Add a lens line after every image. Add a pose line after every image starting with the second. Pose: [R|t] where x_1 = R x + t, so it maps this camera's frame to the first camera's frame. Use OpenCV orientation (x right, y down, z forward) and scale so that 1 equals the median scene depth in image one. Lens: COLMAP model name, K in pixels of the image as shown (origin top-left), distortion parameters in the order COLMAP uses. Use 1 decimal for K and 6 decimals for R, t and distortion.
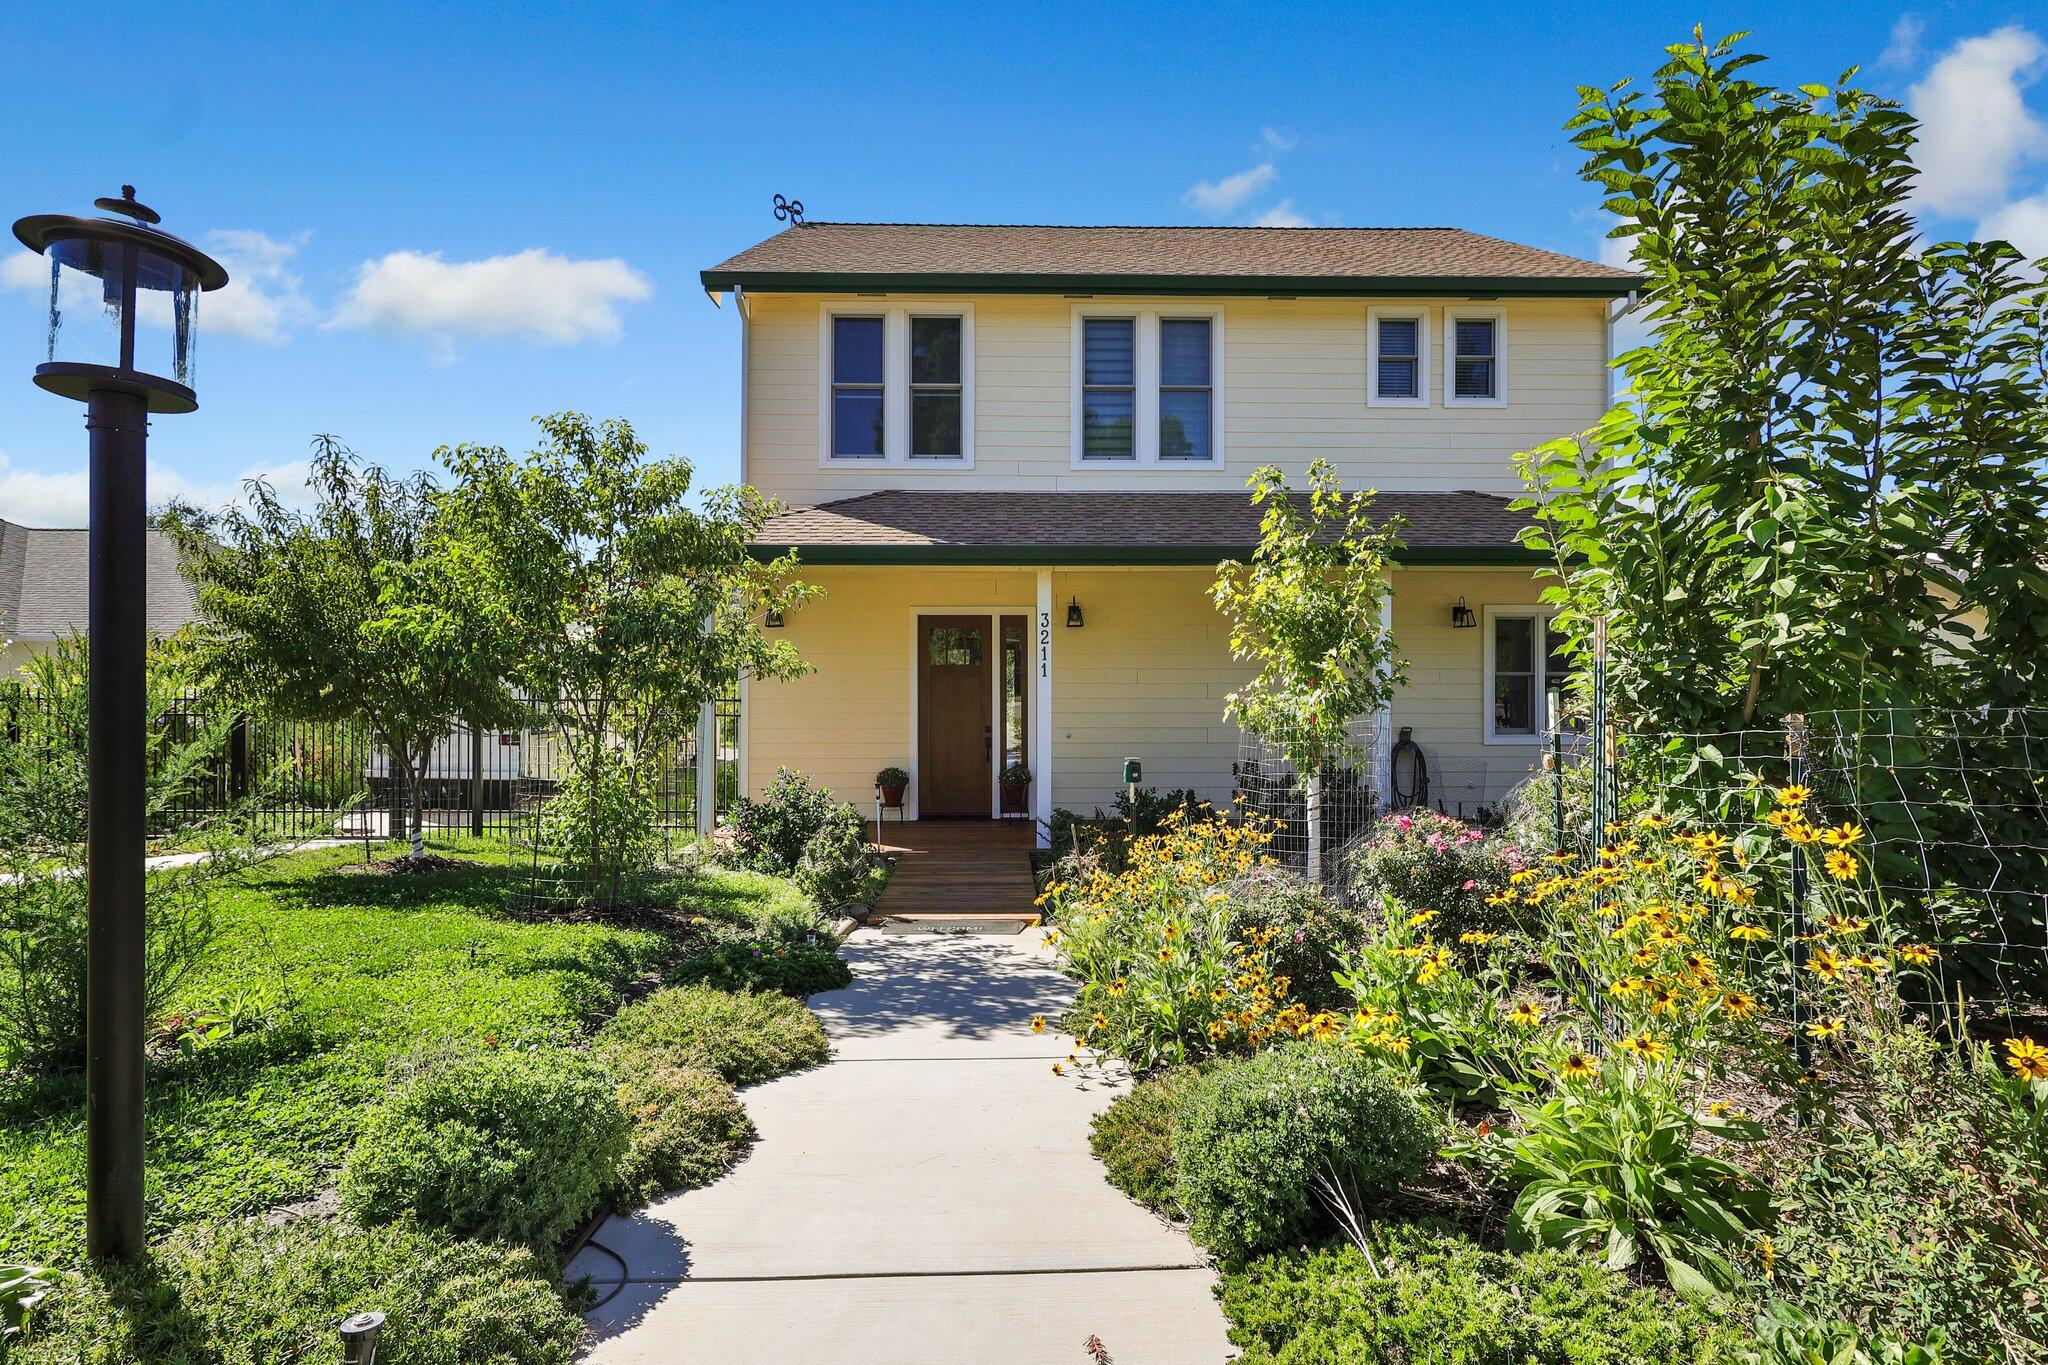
lens RADIAL K [[951.5, 0, 1023.2], [0, 951.5, 683.3], [0, 0, 1]] dist [0.010736, -0.000749]
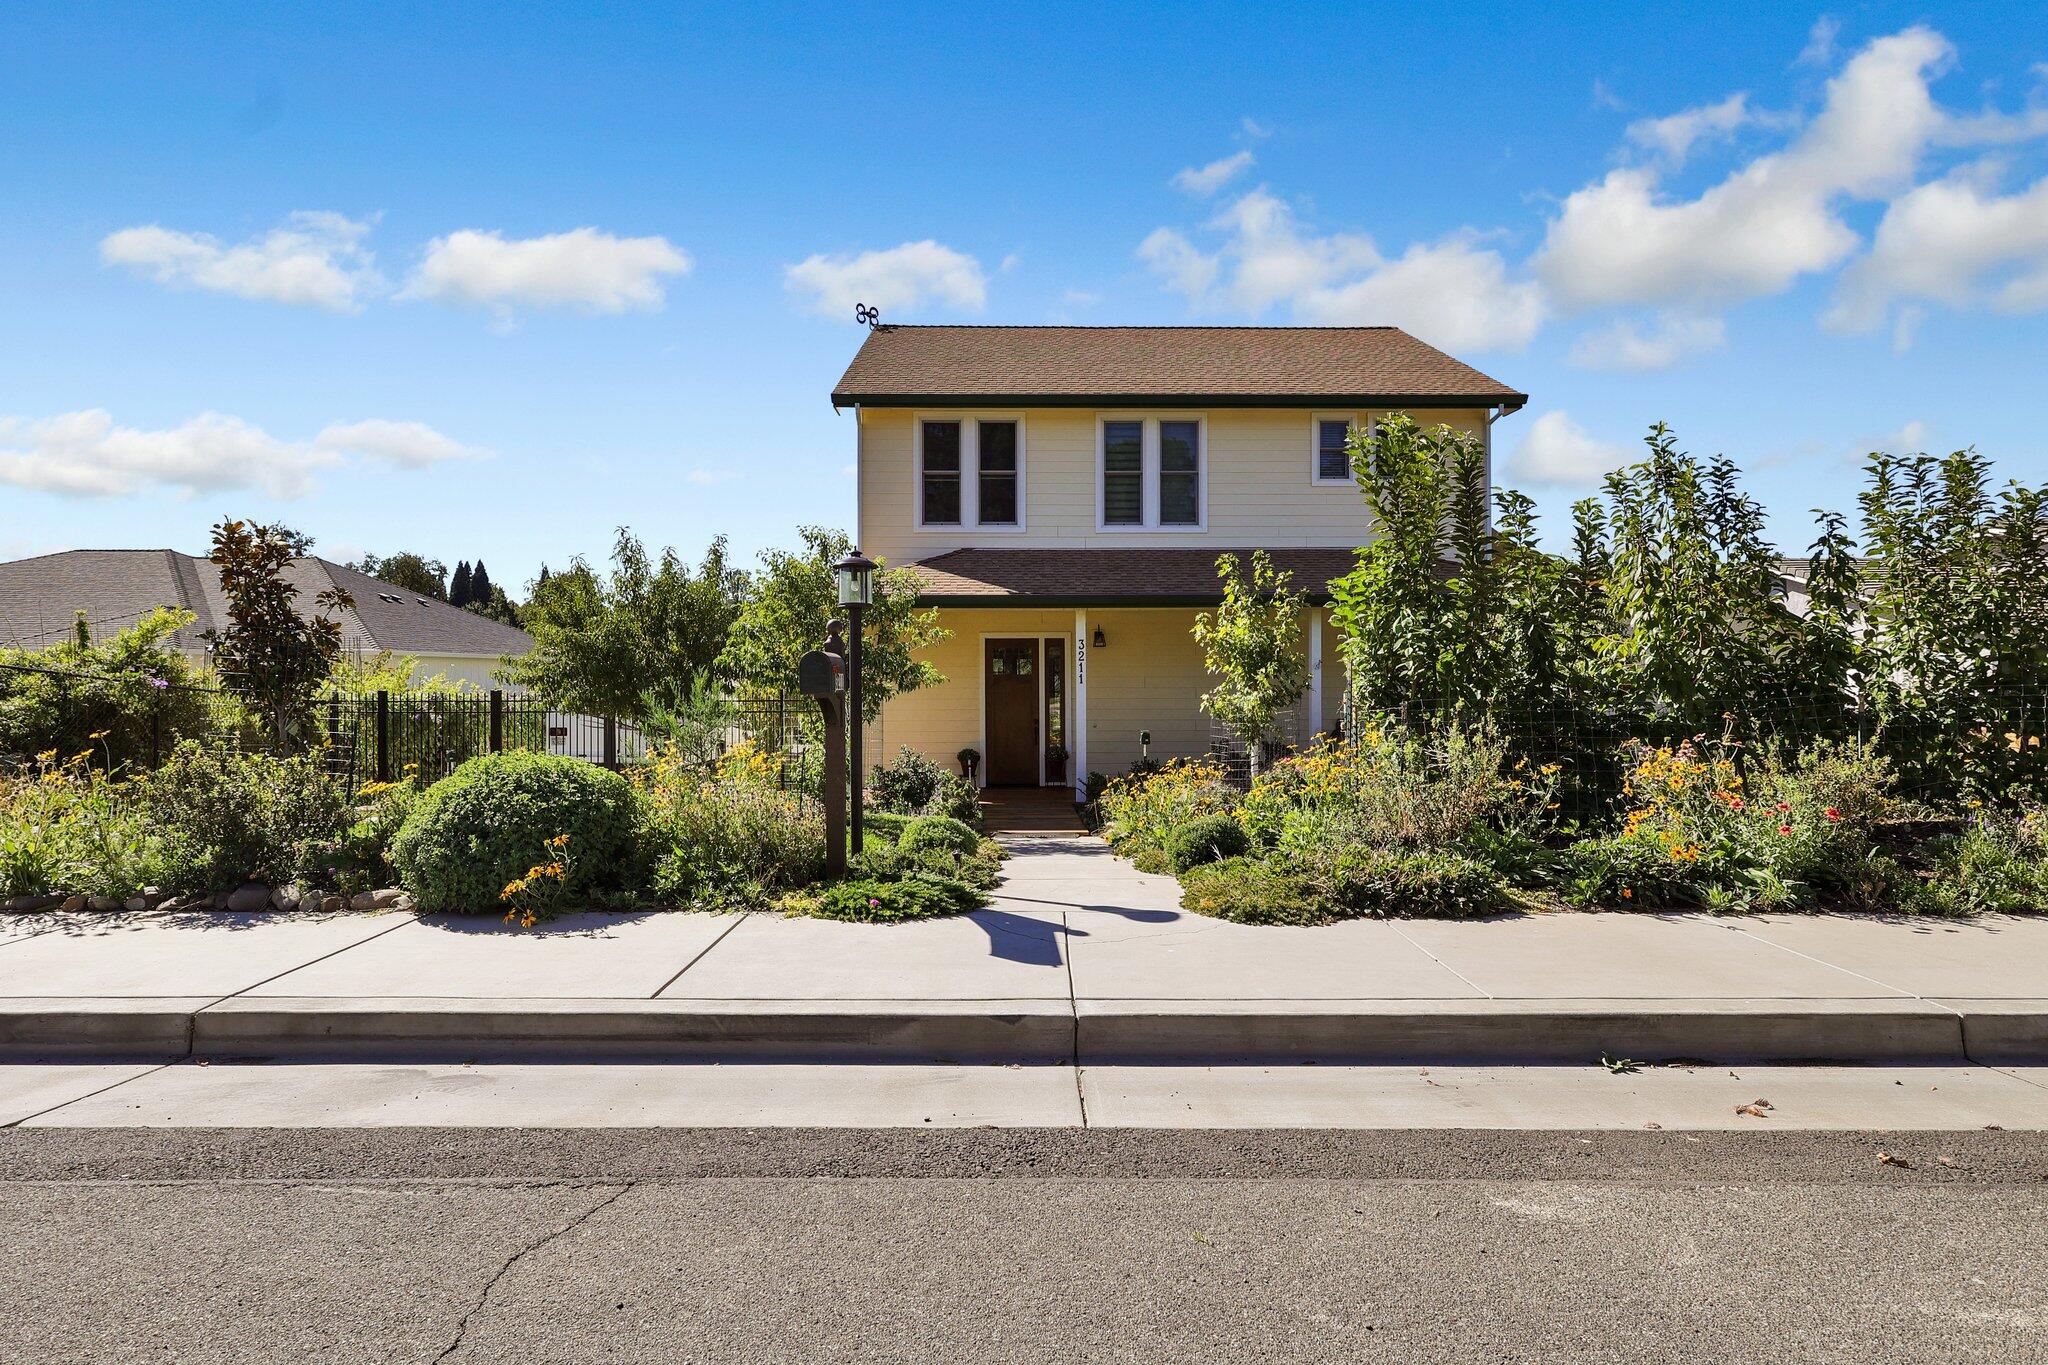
lens RADIAL K [[951.5, 0, 1014.2], [0, 951.5, 690.4], [0, 0, 1]] dist [0.010736, -0.000749]
pose [[0.999949, -0.002497, -0.009810, -0.056520], [0.002545, 0.999985, 0.004889, -0.003005], [0.009798, -0.004914, 0.999940, -0.389696]]
